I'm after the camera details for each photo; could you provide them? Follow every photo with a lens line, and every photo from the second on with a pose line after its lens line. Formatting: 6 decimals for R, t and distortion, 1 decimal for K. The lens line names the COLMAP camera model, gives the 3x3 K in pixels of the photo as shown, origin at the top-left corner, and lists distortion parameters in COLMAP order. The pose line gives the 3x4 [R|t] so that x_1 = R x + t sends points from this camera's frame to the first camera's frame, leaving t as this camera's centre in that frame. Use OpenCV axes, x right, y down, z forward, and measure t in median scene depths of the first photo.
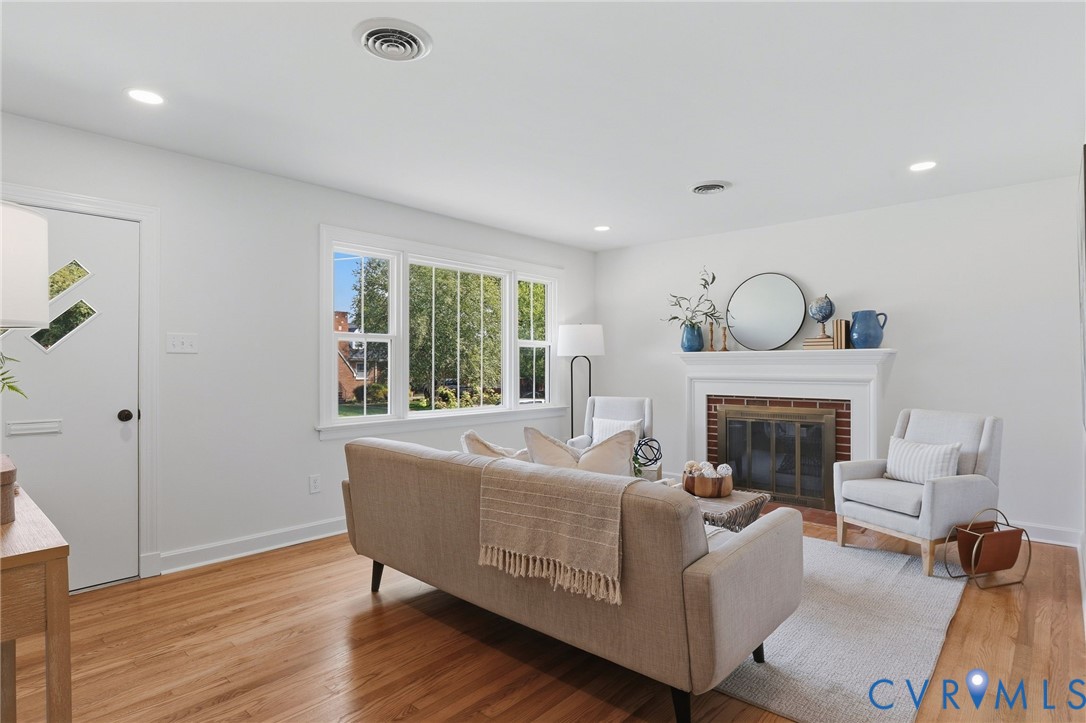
lens RADIAL K [[548.7, 0, 544.6], [0, 548.7, 362.2], [0, 0, 1]] dist [-0.011212, 0.000463]
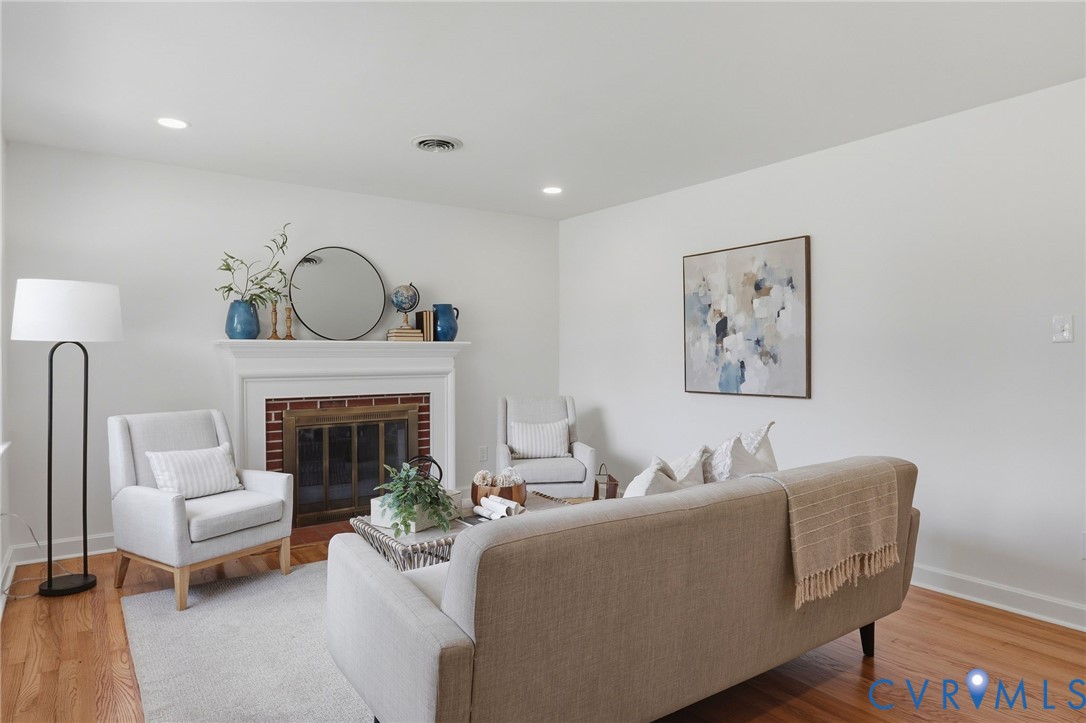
lens RADIAL K [[630.1, 0, 544.3], [0, 630.1, 362.4], [0, 0, 1]] dist [-0.002682, 0.000107]
pose [[0.258770, -0.009522, 0.965892, -0.459016], [-0.000653, 0.999949, 0.010032, 0.002364], [-0.965939, -0.003227, 0.258750, 0.473097]]
